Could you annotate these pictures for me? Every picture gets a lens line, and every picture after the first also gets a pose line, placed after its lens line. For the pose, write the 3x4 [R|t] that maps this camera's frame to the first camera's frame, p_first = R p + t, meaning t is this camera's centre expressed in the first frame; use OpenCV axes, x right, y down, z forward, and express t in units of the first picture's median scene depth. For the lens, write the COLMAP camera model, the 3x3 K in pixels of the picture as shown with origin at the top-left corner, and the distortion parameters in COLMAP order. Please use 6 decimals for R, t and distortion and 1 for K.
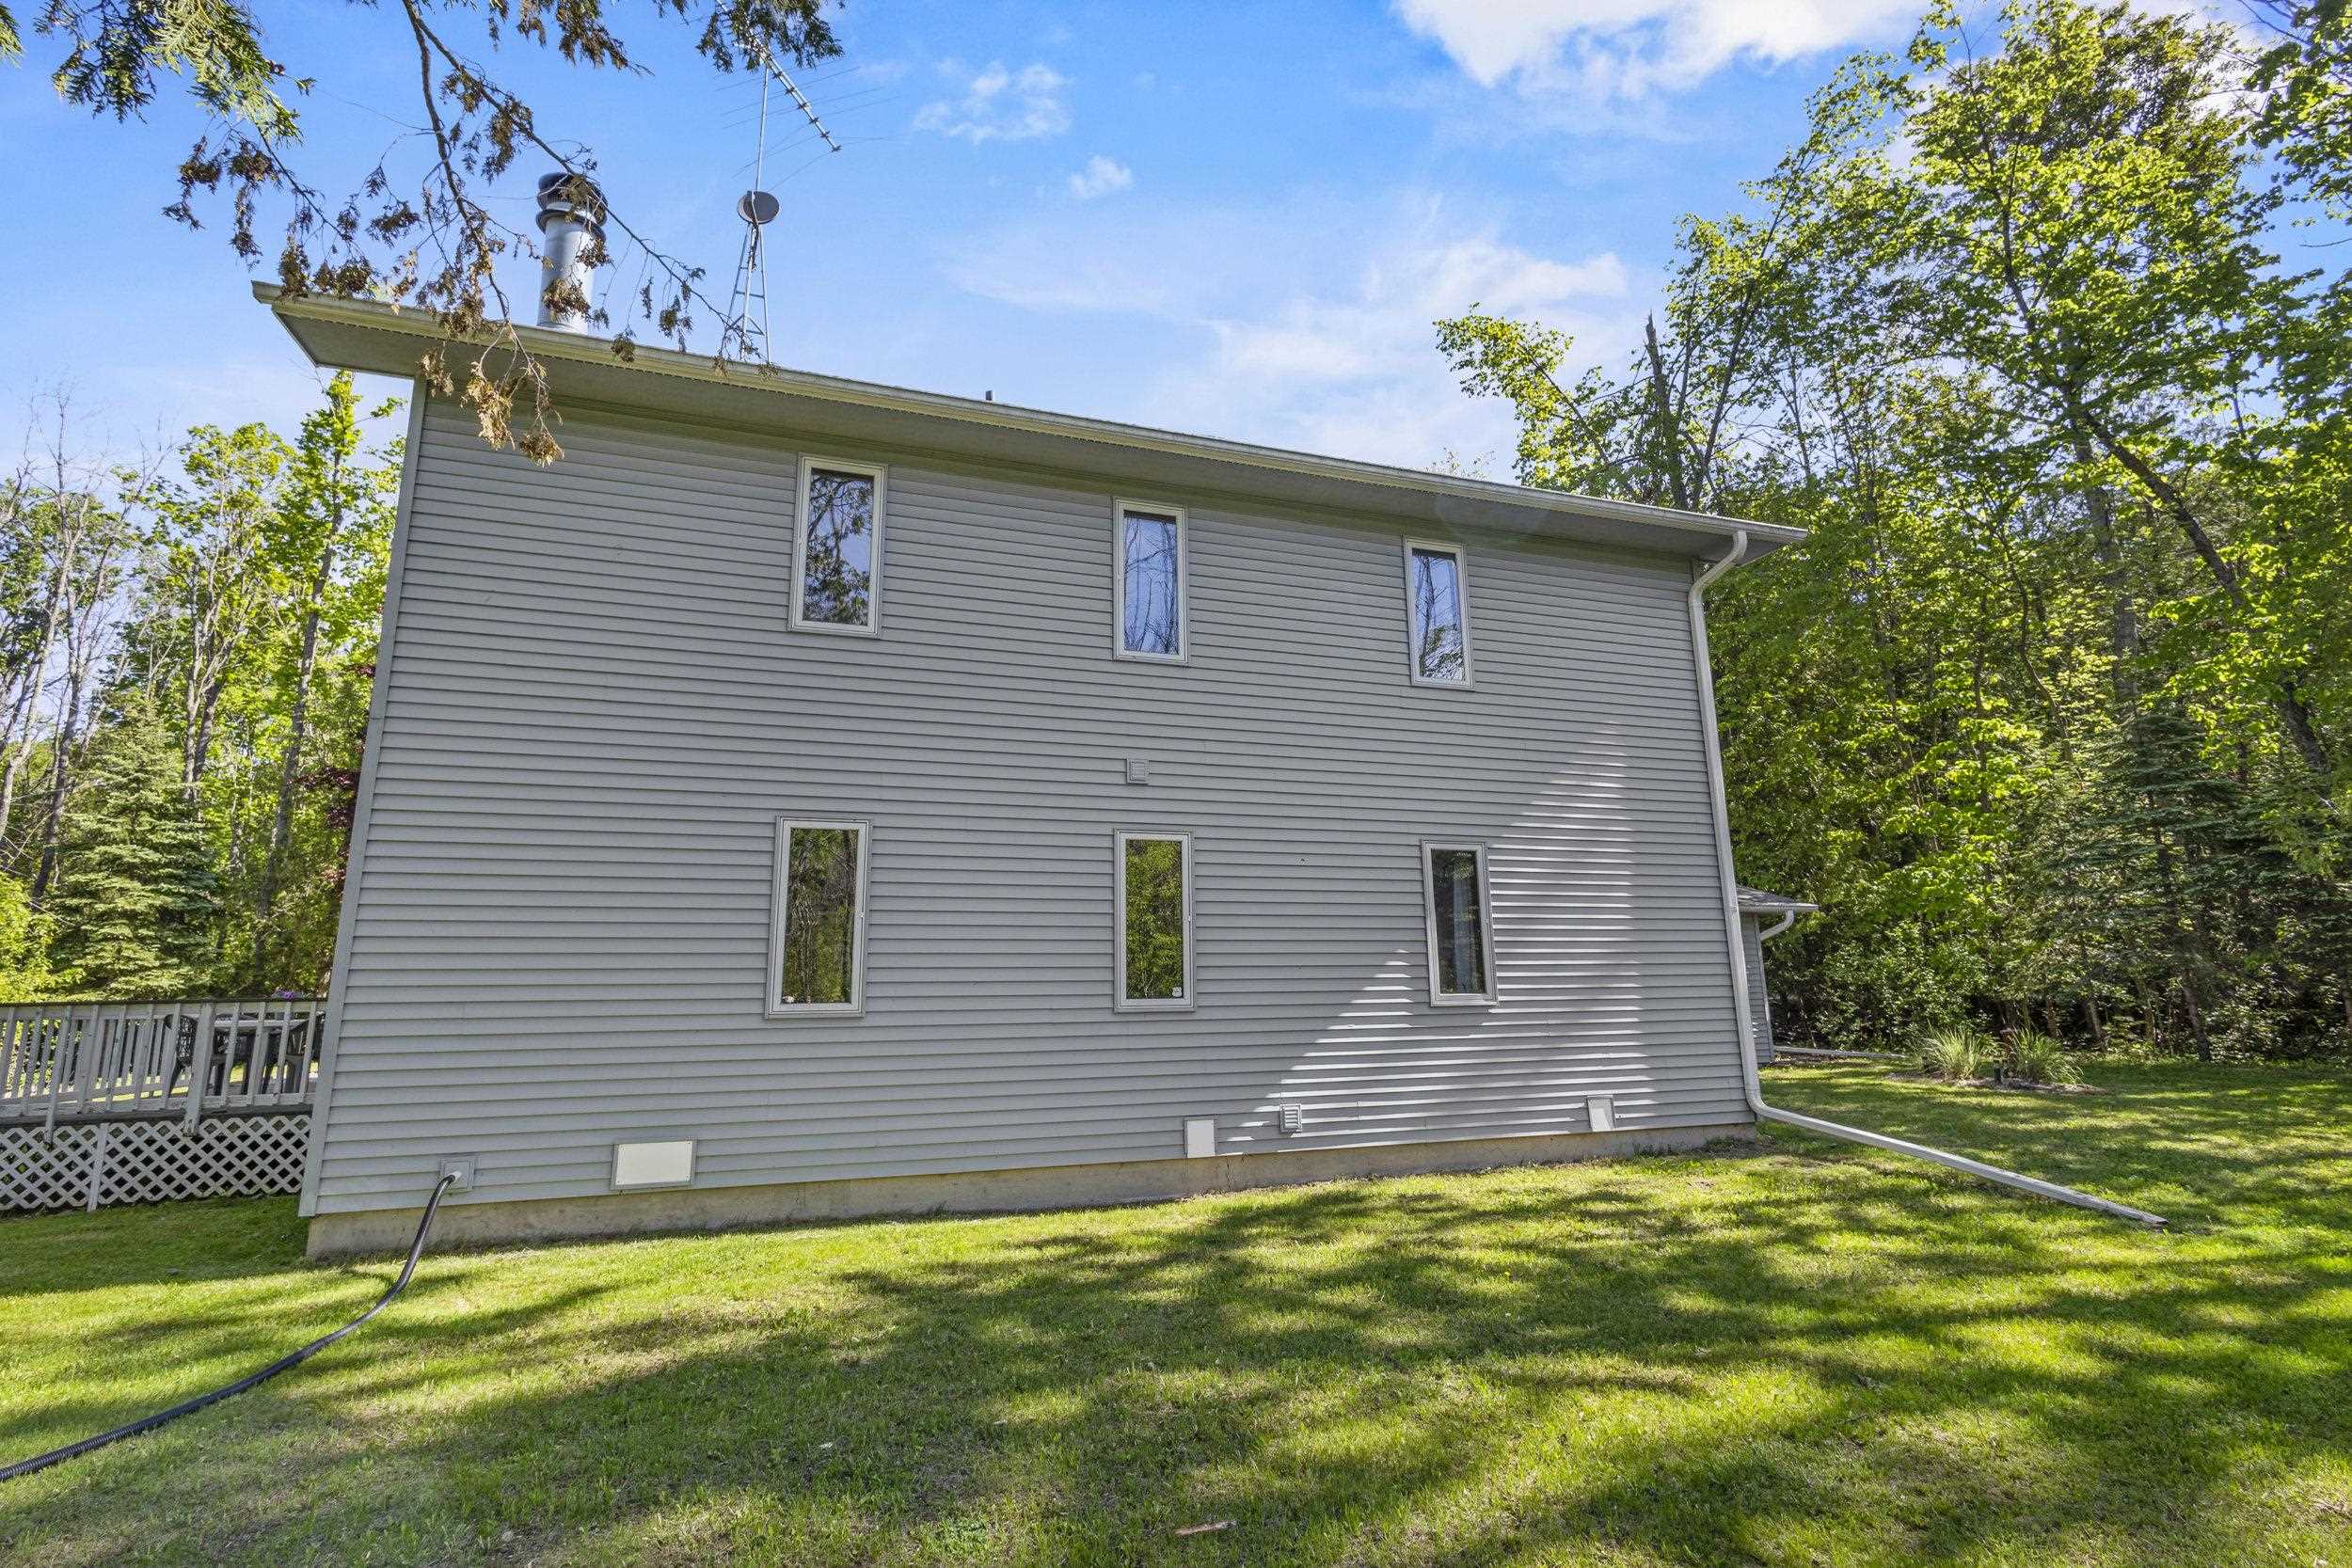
lens RADIAL K [[1081.6, 0, 1166.9], [0, 1081.6, 778.7], [0, 0, 1]] dist [0.004122, -0.002015]
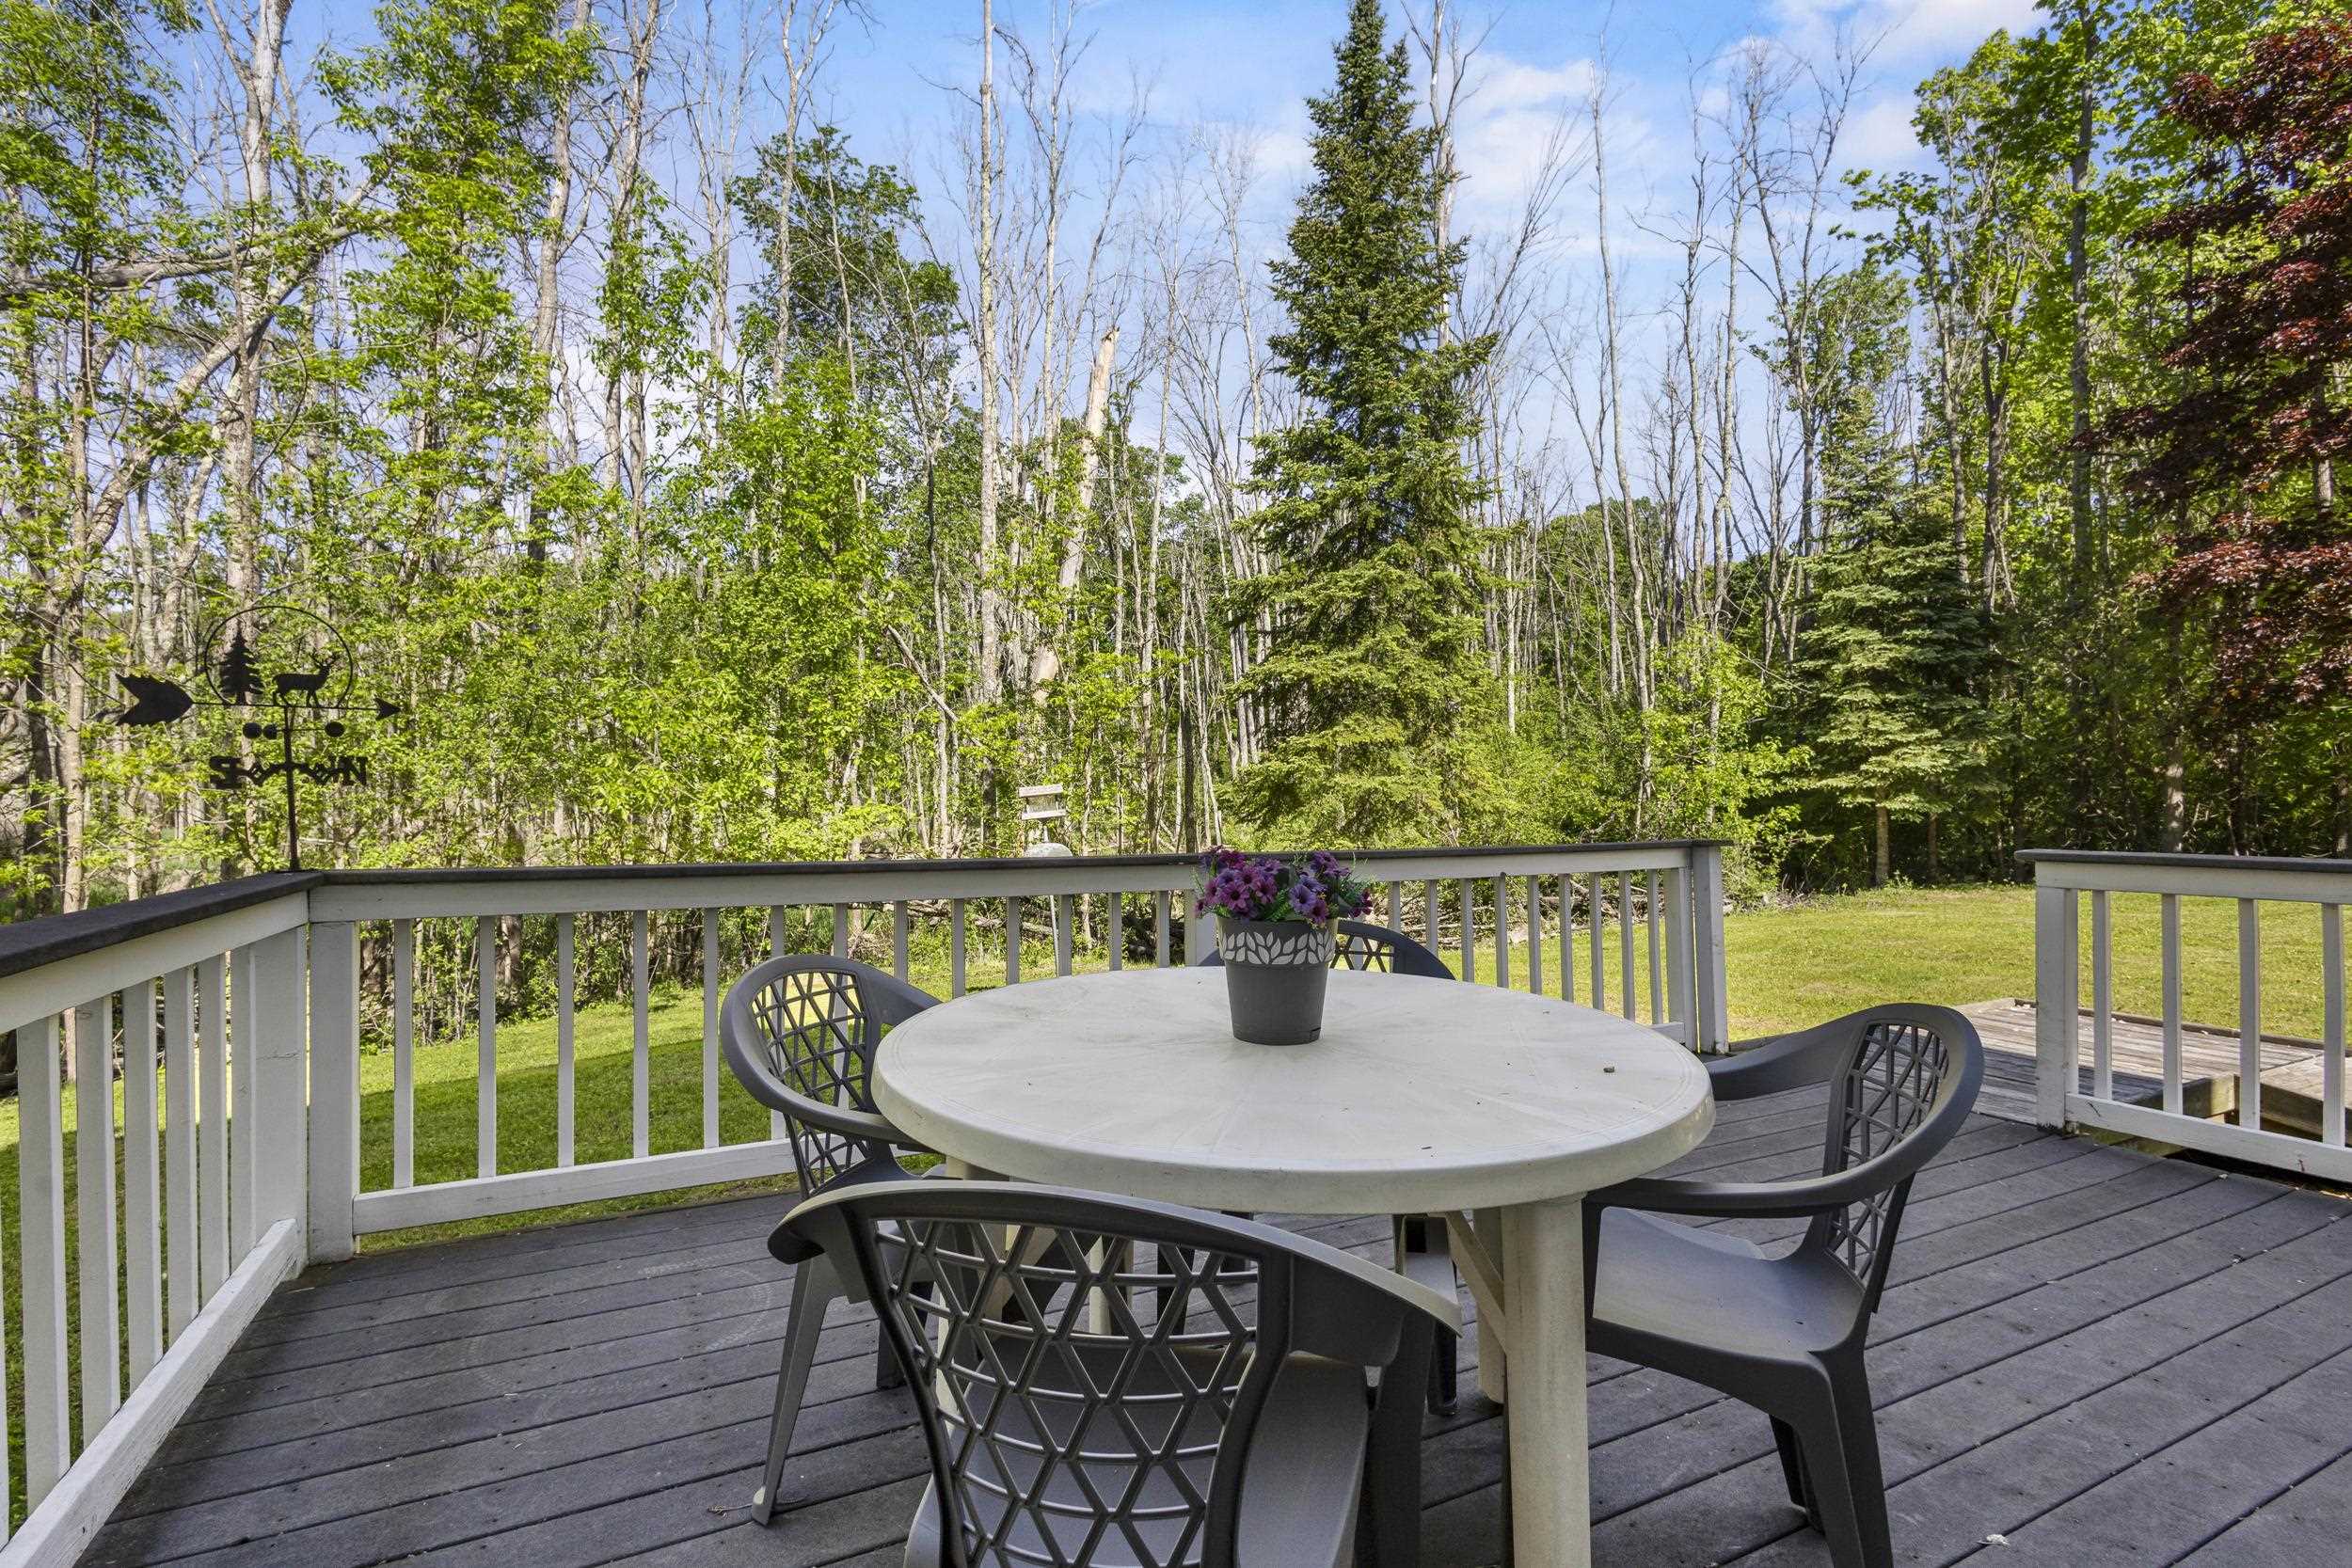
lens RADIAL K [[1104.6, 0, 1176.0], [0, 1104.6, 784.0], [0, 0, 1]] dist [0.001229, -0.000272]
pose [[0.143049, 0.008159, -0.989682, -0.267642], [0.196918, 0.979739, 0.036540, 0.076510], [0.969928, -0.200113, 0.138544, 0.410927]]
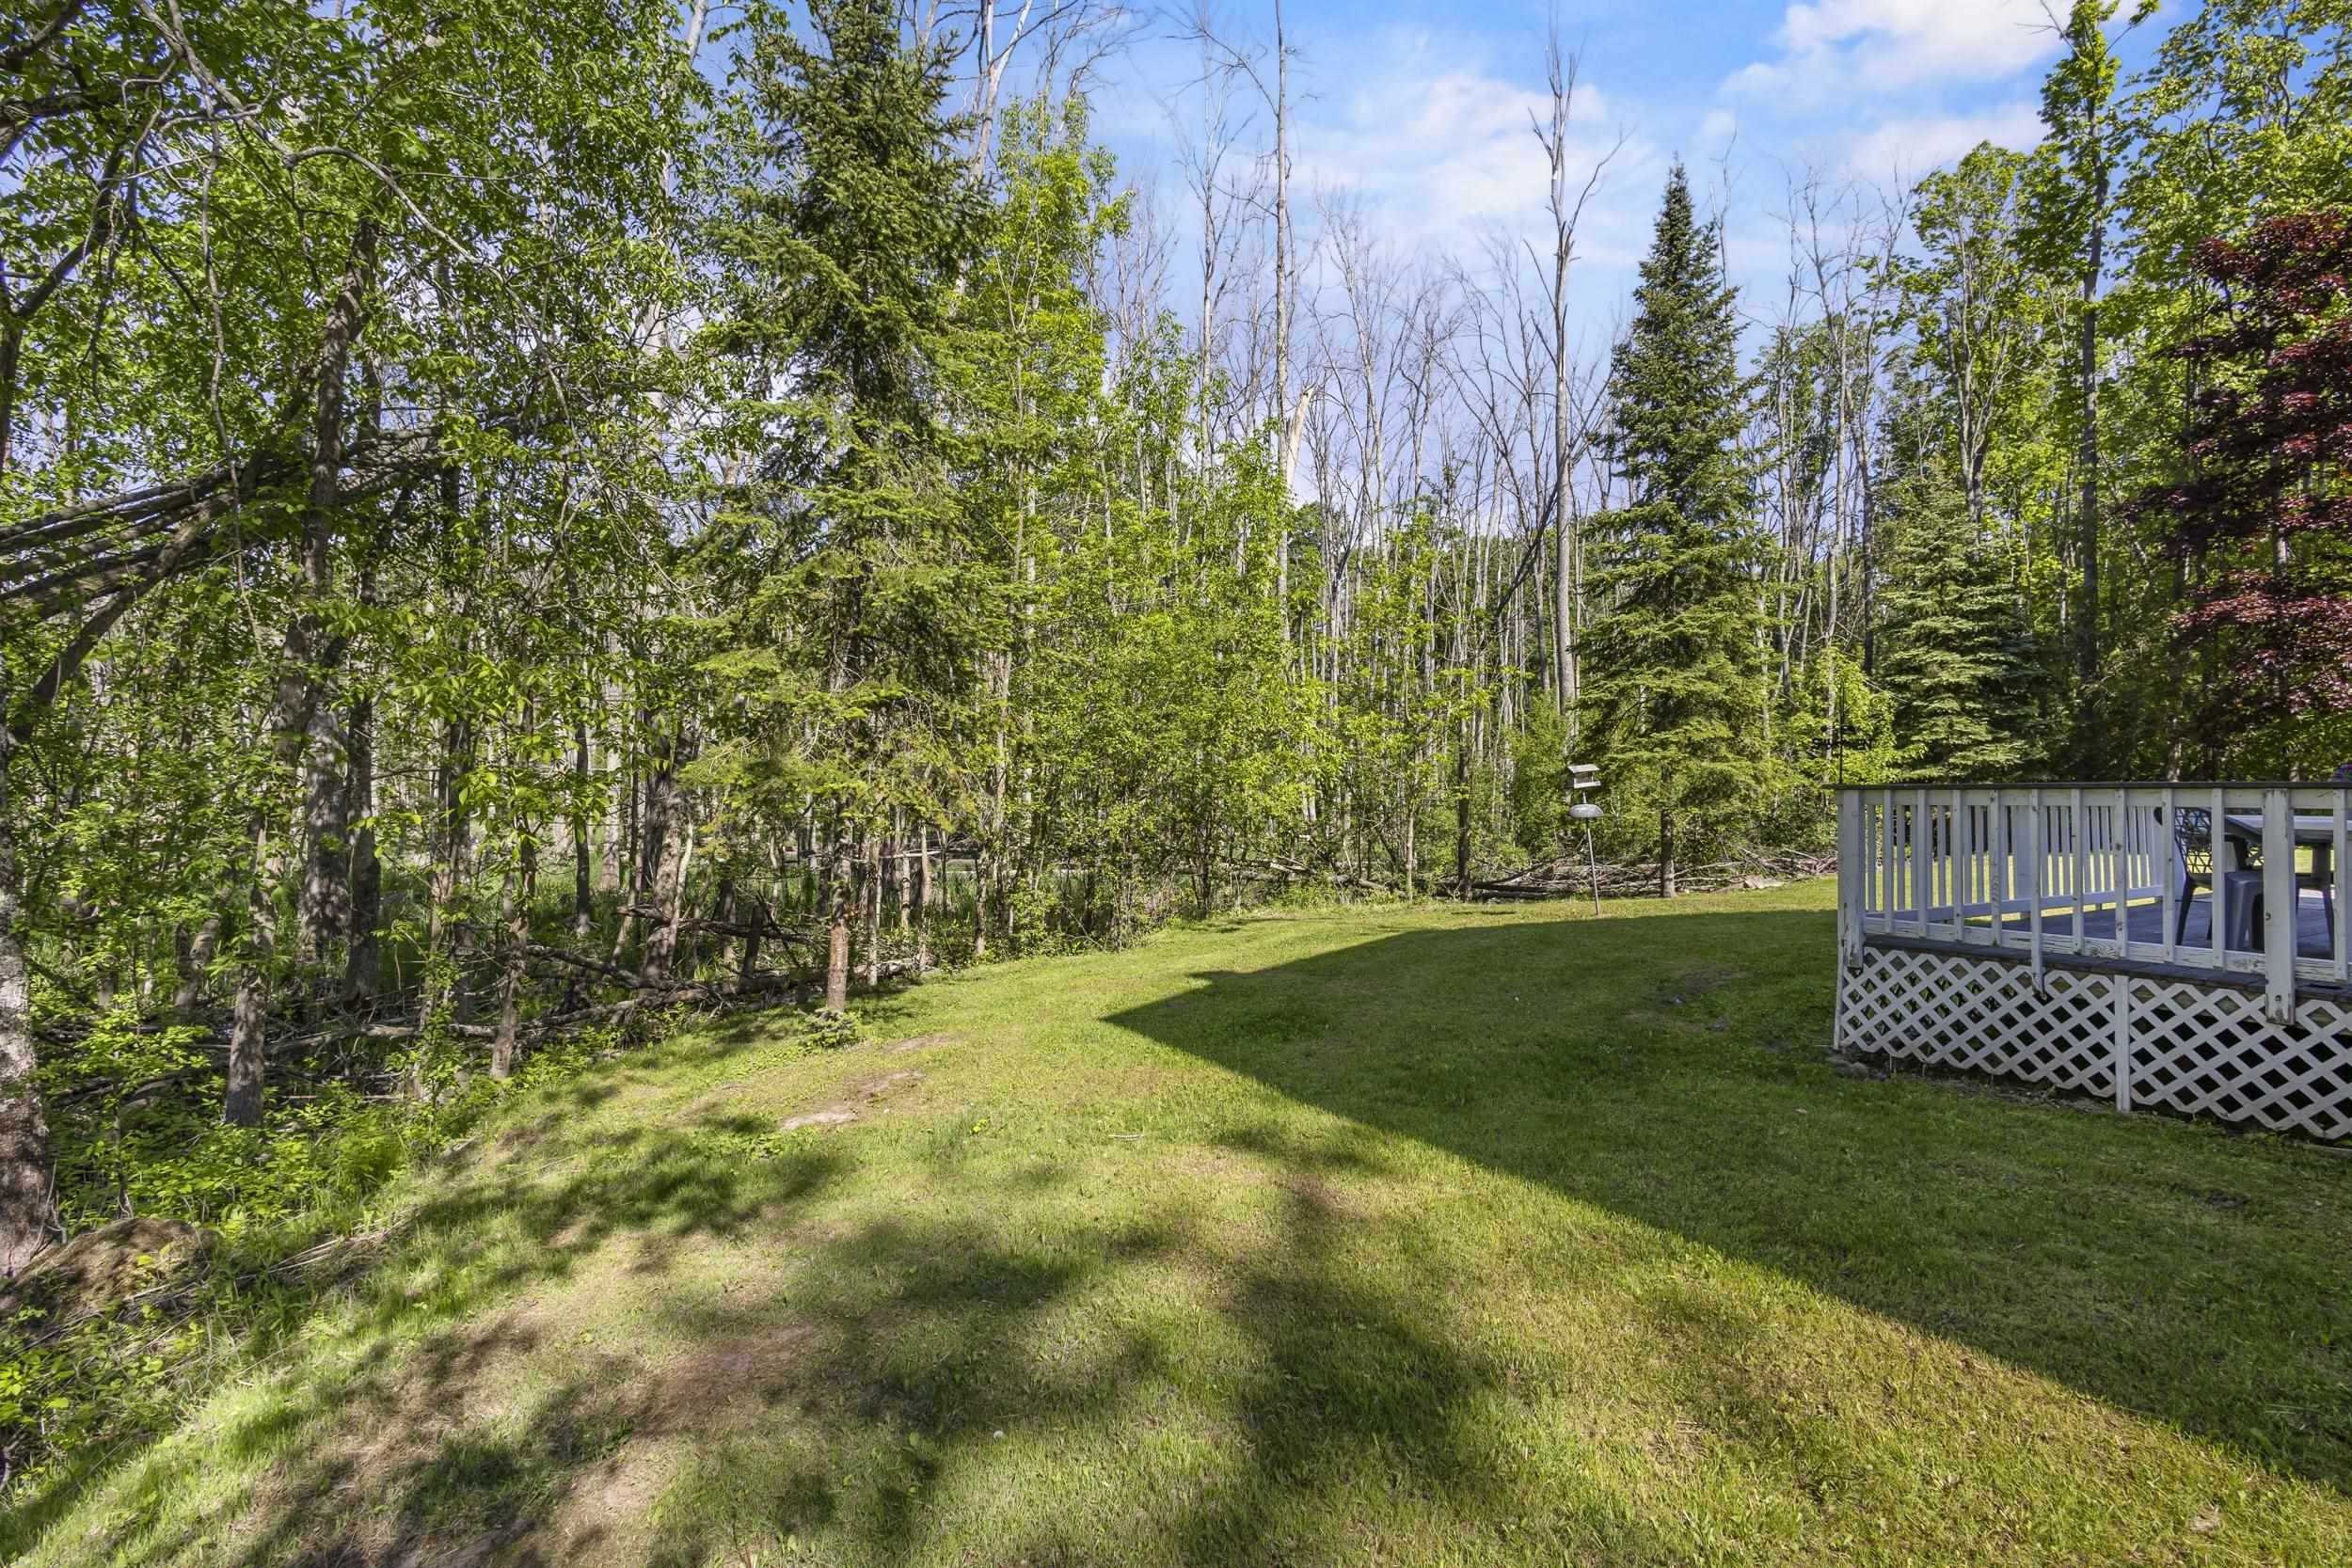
lens RADIAL K [[1081.6, 0, 1166.9], [0, 1081.6, 778.7], [0, 0, 1]] dist [0.004122, -0.002015]
pose [[0.206508, 0.011683, -0.978375, -0.164068], [0.187816, 0.980861, 0.051355, 0.024530], [0.960250, -0.194360, 0.200361, 0.125724]]
